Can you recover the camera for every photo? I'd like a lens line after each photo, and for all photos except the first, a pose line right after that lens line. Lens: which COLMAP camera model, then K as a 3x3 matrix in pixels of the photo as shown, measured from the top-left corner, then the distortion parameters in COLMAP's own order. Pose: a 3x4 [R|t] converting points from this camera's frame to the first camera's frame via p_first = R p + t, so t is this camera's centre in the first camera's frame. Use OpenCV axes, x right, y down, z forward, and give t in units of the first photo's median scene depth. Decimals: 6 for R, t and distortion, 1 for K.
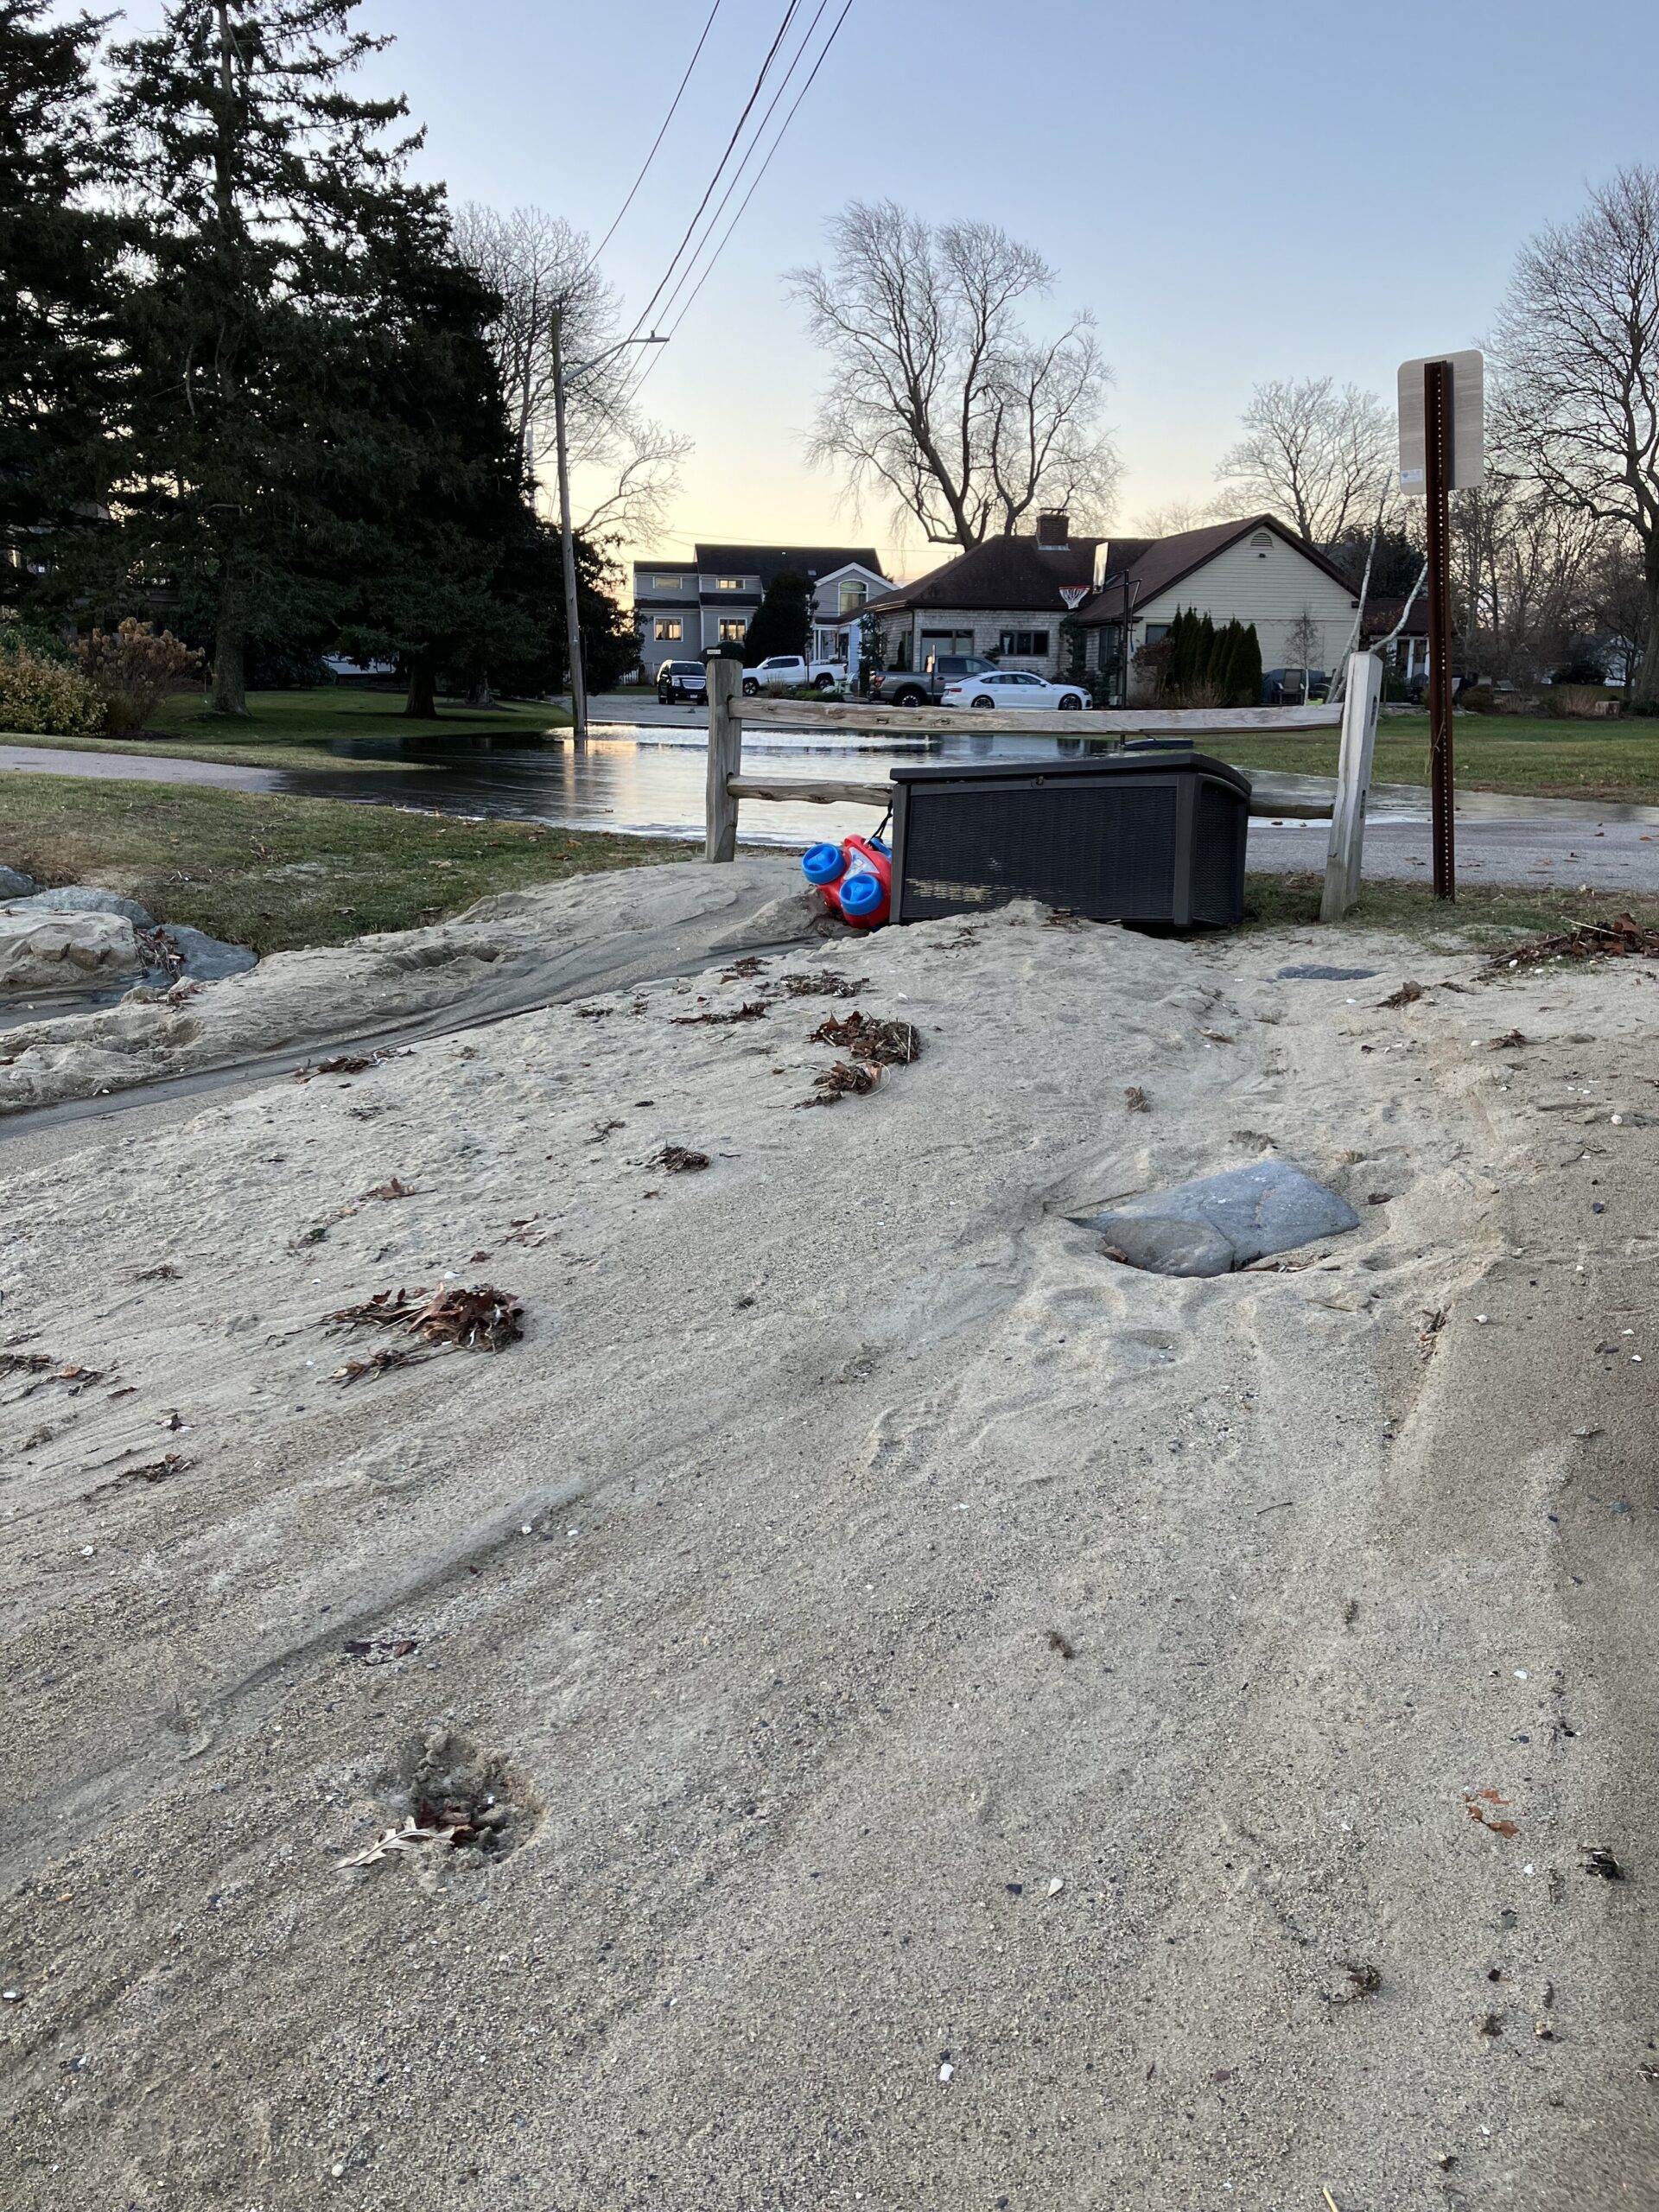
lens RADIAL K [[1727.5, 0, 838.3], [0, 1727.5, 1107.7], [0, 0, 1]] dist [0.021691, -0.025738]
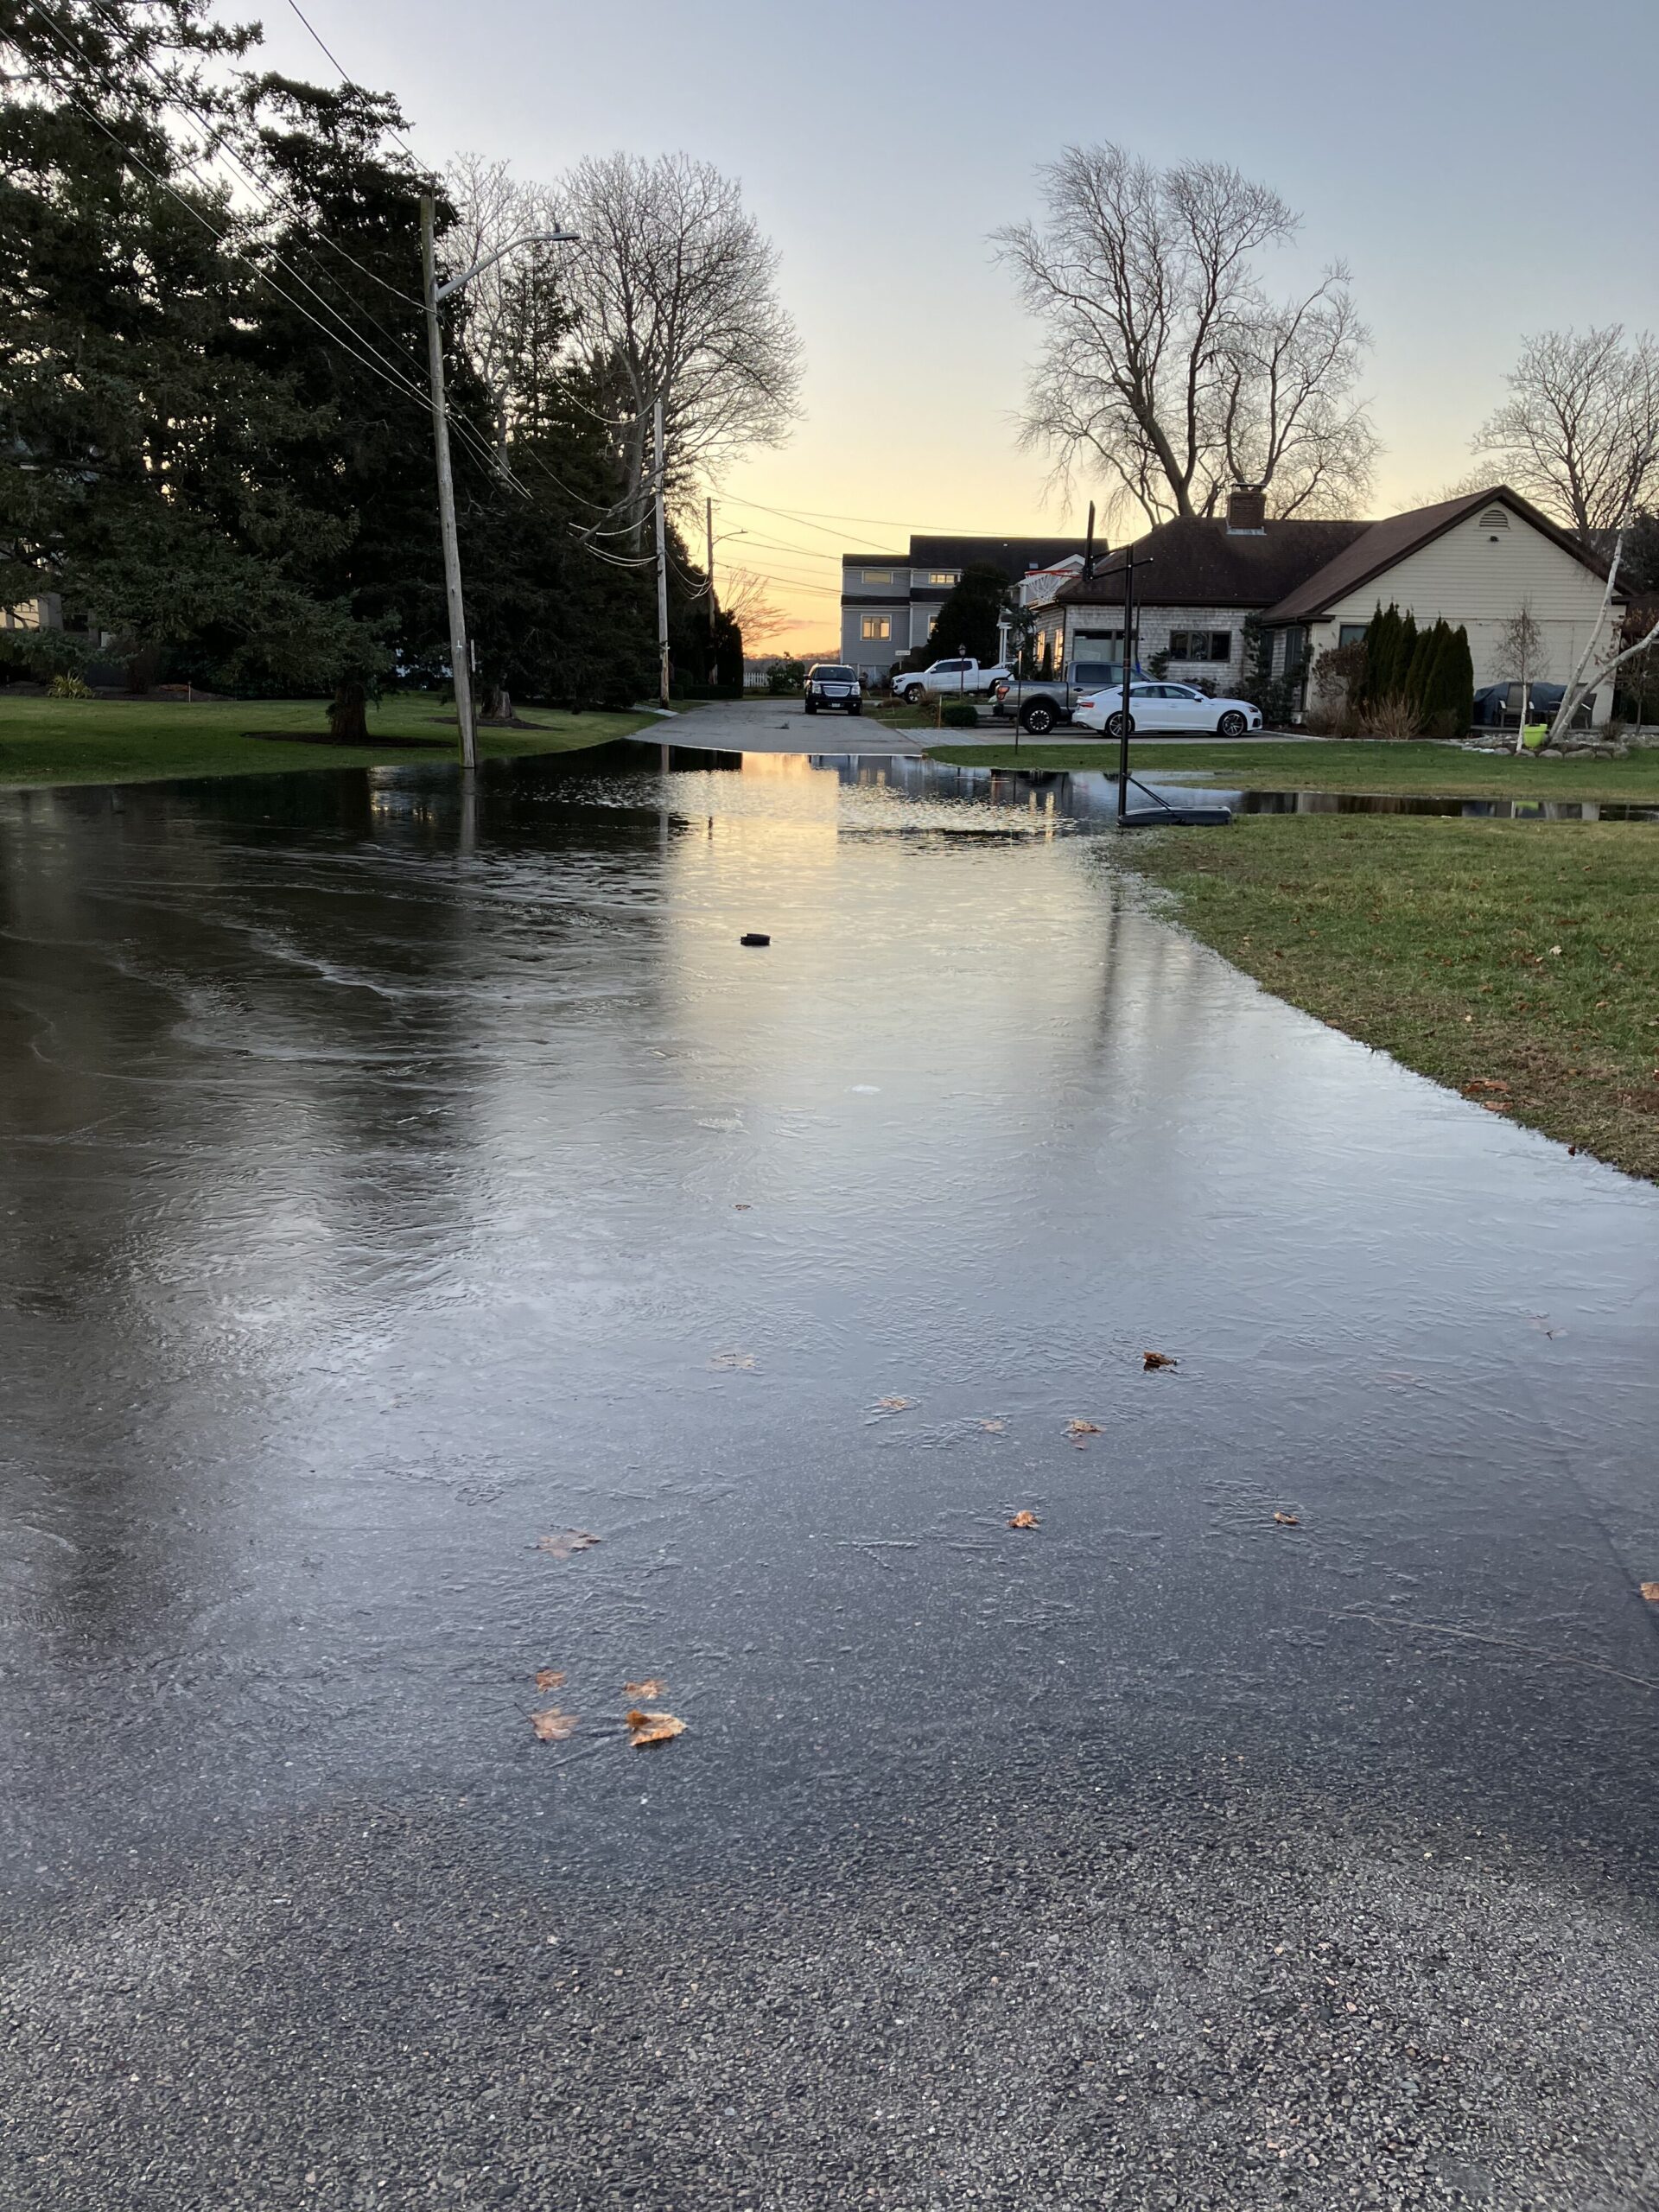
lens RADIAL K [[1727.5, 0, 830.2], [0, 1727.5, 1109.2], [0, 0, 1]] dist [0.021691, -0.025738]
pose [[0.986830, 0.046256, -0.155005, 0.048215], [-0.045922, 0.998929, 0.005736, -0.029659], [0.155104, 0.001458, 0.987897, 0.103962]]
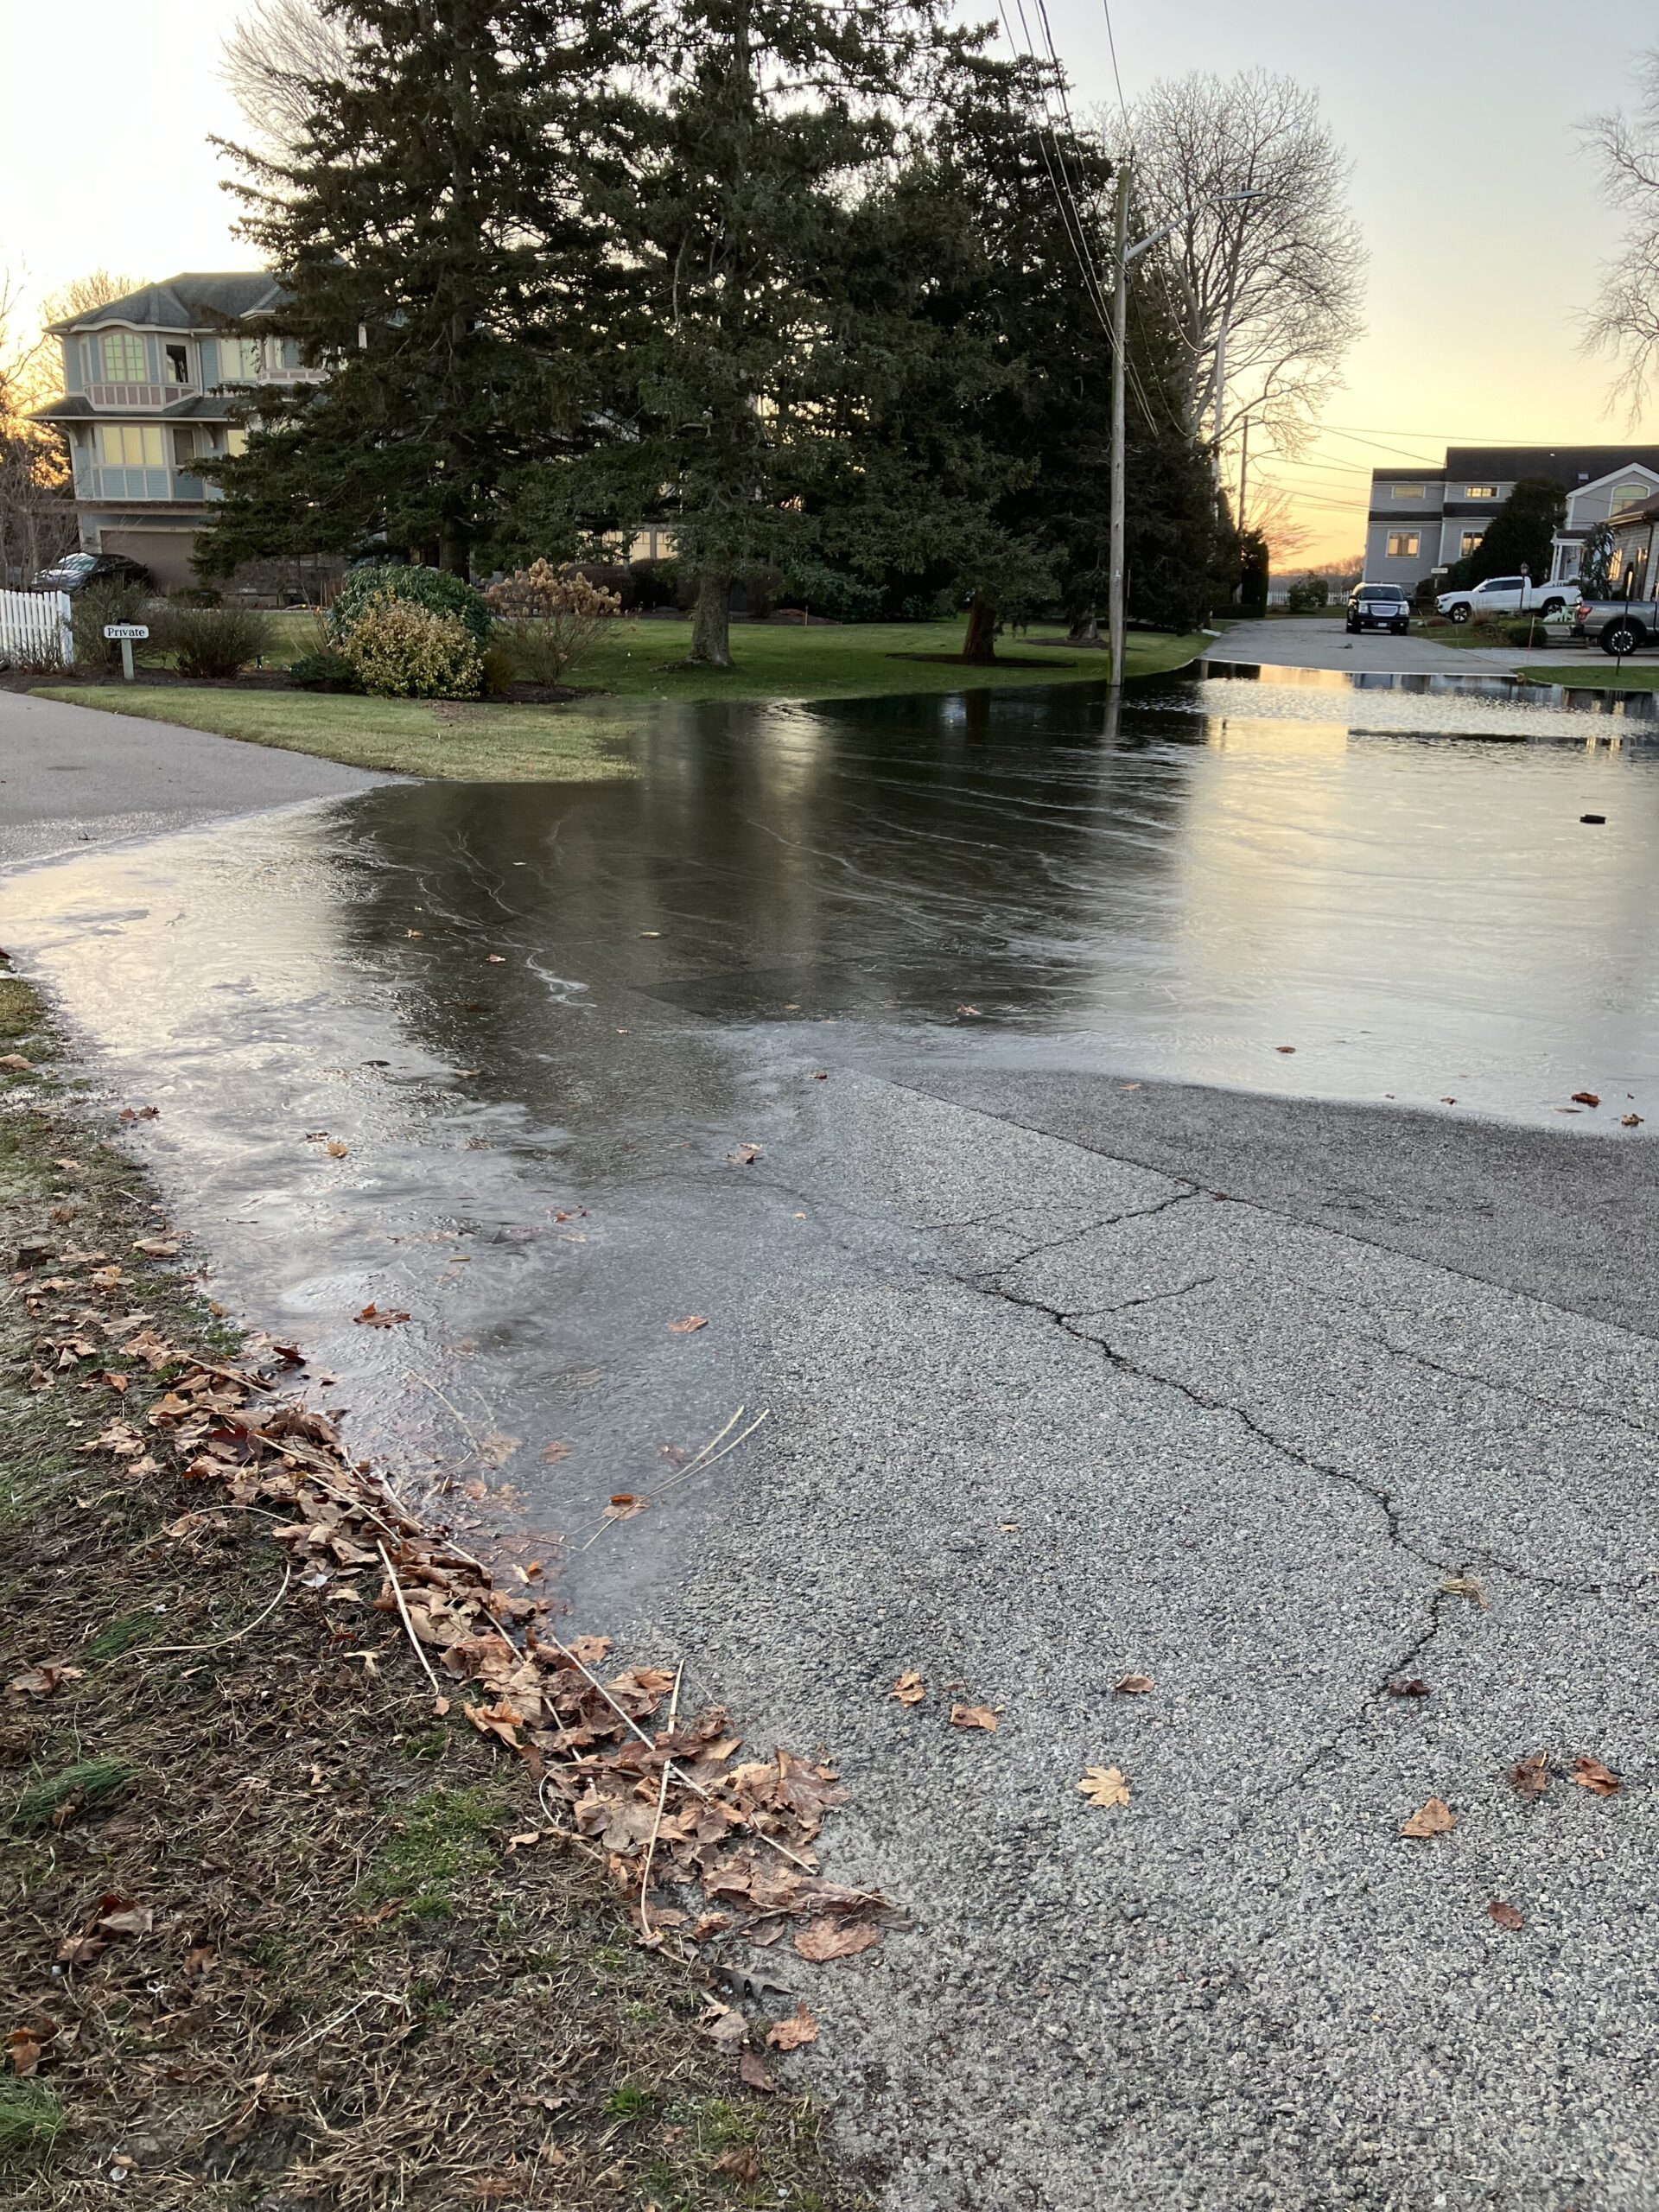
lens RADIAL K [[1727.5, 0, 839.4], [0, 1727.5, 1104.6], [0, 0, 1]] dist [0.021691, -0.025738]
pose [[0.912795, 0.116795, -0.391361, 0.029919], [-0.099398, 0.992955, 0.064499, -0.020883], [0.396137, -0.019974, 0.917974, 0.065004]]
